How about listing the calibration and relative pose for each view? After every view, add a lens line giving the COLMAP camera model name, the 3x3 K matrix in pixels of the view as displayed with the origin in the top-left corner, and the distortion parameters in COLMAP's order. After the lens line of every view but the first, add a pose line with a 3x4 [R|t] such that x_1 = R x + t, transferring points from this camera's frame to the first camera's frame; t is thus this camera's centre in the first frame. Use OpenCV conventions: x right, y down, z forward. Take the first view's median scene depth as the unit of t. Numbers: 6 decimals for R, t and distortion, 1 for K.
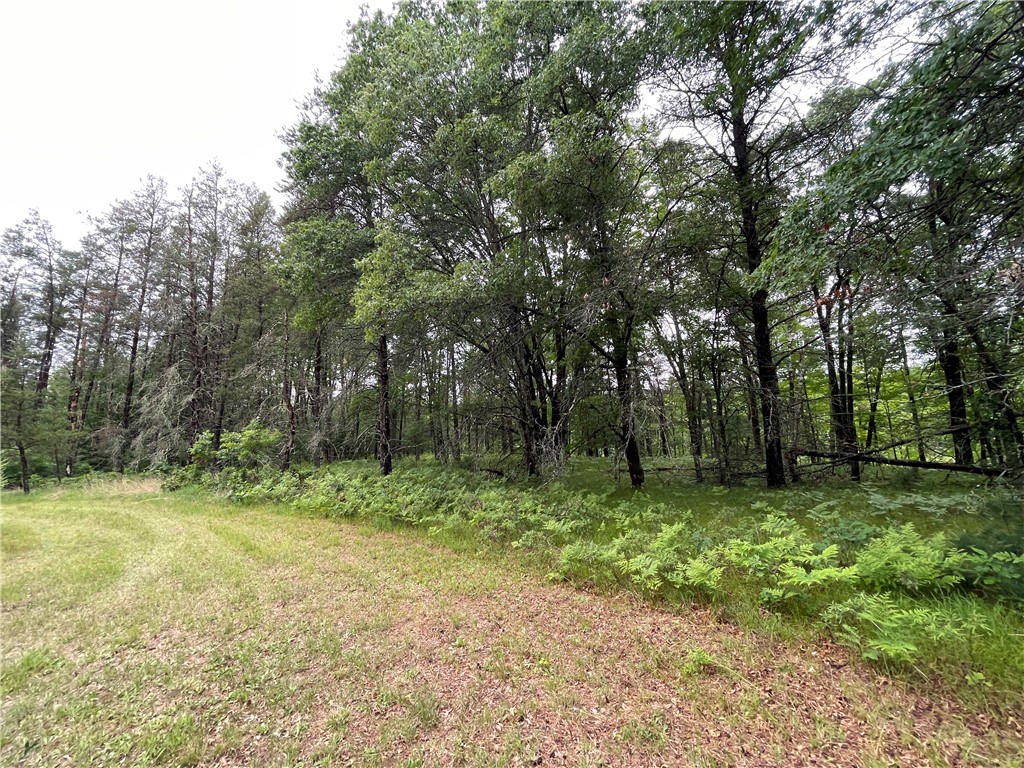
lens RADIAL K [[412.6, 0, 516.1], [0, 412.6, 382.7], [0, 0, 1]] dist [-0.000367, -0.000660]
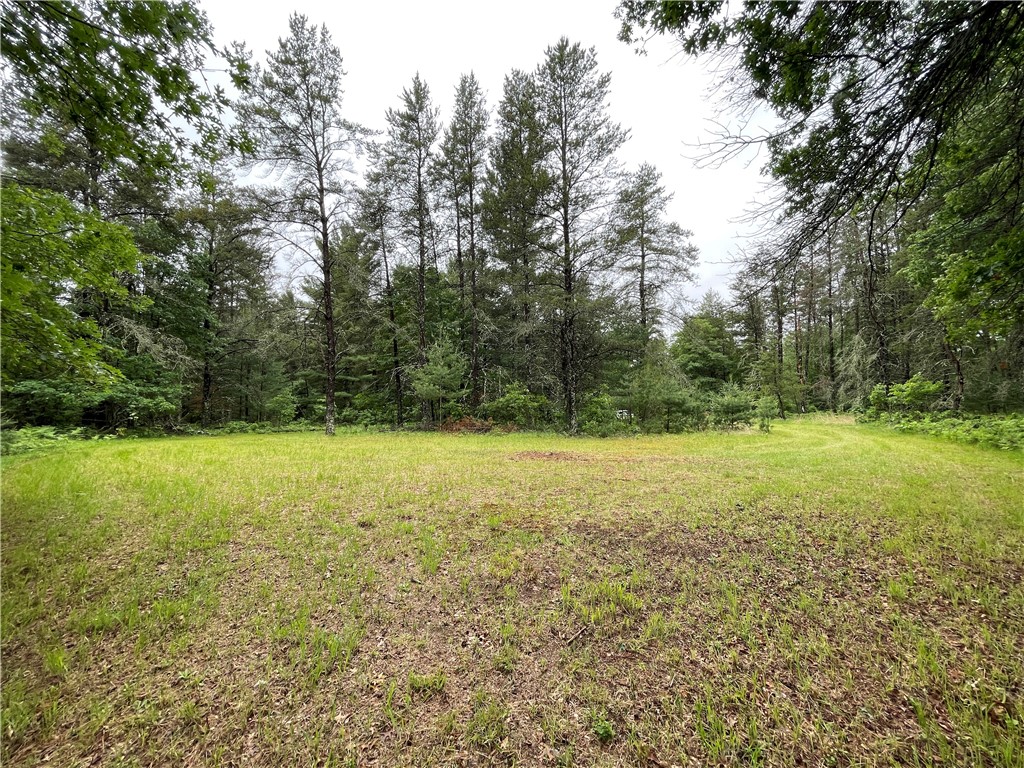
lens RADIAL K [[412.6, 0, 513.1], [0, 412.6, 384.2], [0, 0, 1]] dist [-0.000367, -0.000660]
pose [[0.138698, -0.021249, -0.990107, 0.330618], [0.150023, 0.988682, -0.000203, -0.048253], [0.978905, -0.148511, 0.140317, -0.298811]]
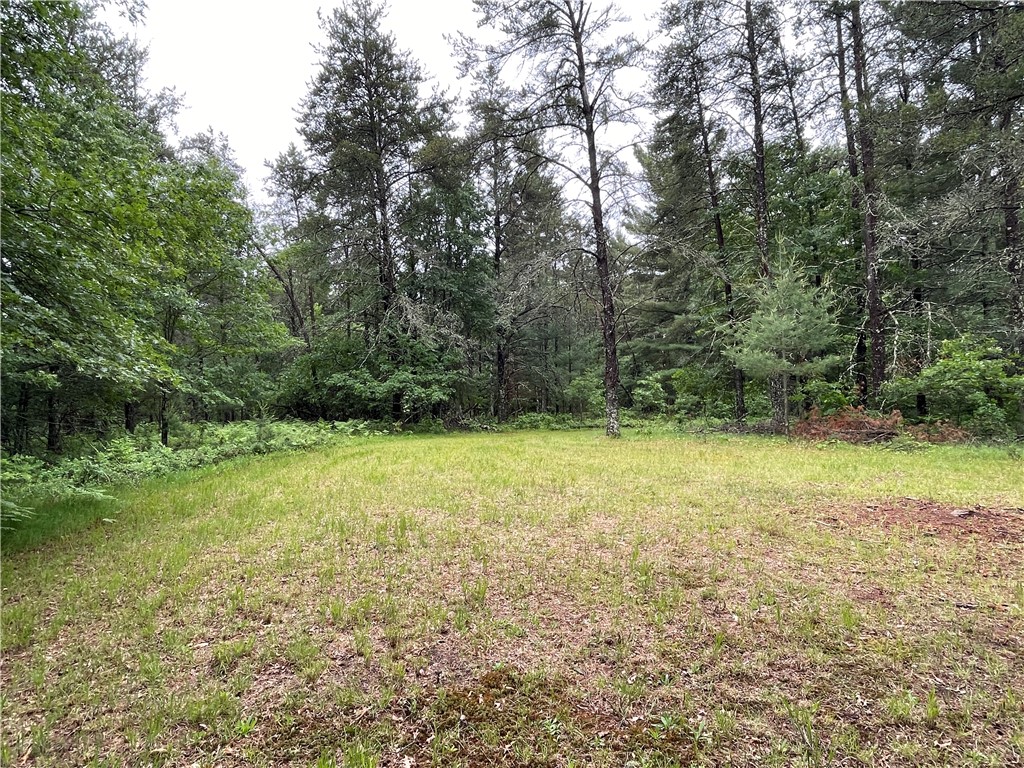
lens RADIAL K [[609.2, 0, 510.5], [0, 609.2, 383.1], [0, 0, 1]] dist [0.000465, -0.003172]
pose [[-0.552584, 0.031872, -0.832848, 0.194731], [0.171014, 0.982343, -0.075872, -0.033208], [0.815724, -0.184354, -0.548277, -0.207172]]
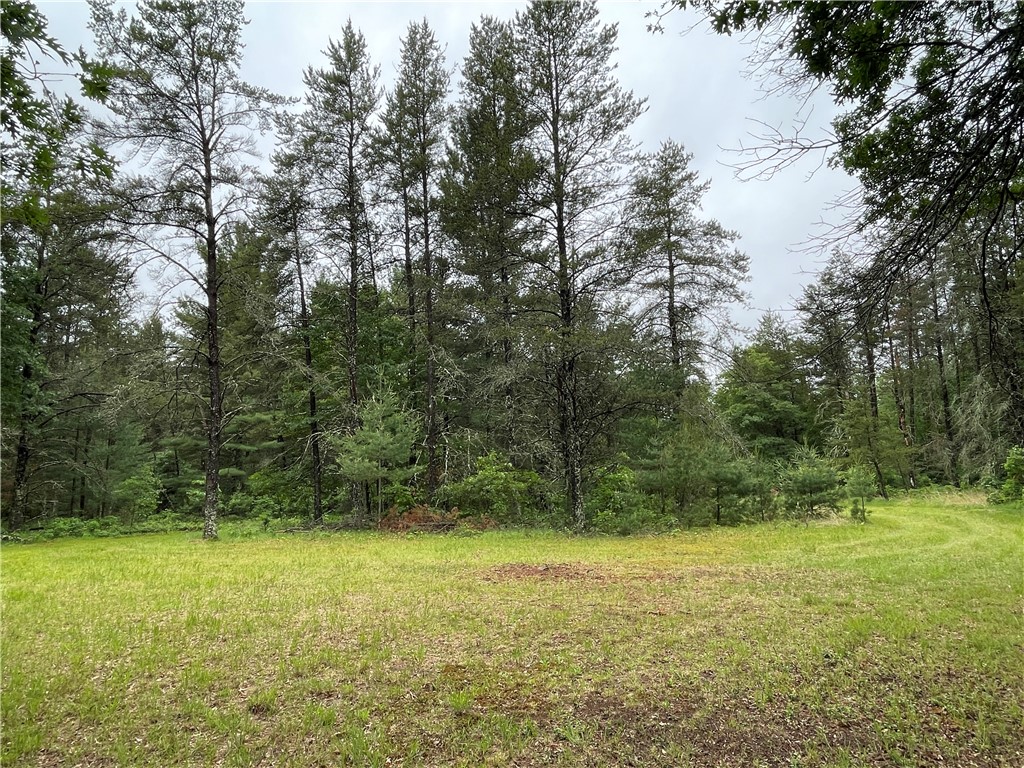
lens RADIAL K [[609.2, 0, 508.5], [0, 609.2, 389.0], [0, 0, 1]] dist [0.000465, -0.003172]
pose [[0.170394, -0.119920, -0.978052, 0.331669], [0.165978, 0.981878, -0.091473, -0.058500], [0.971297, -0.146749, 0.187210, -0.296779]]
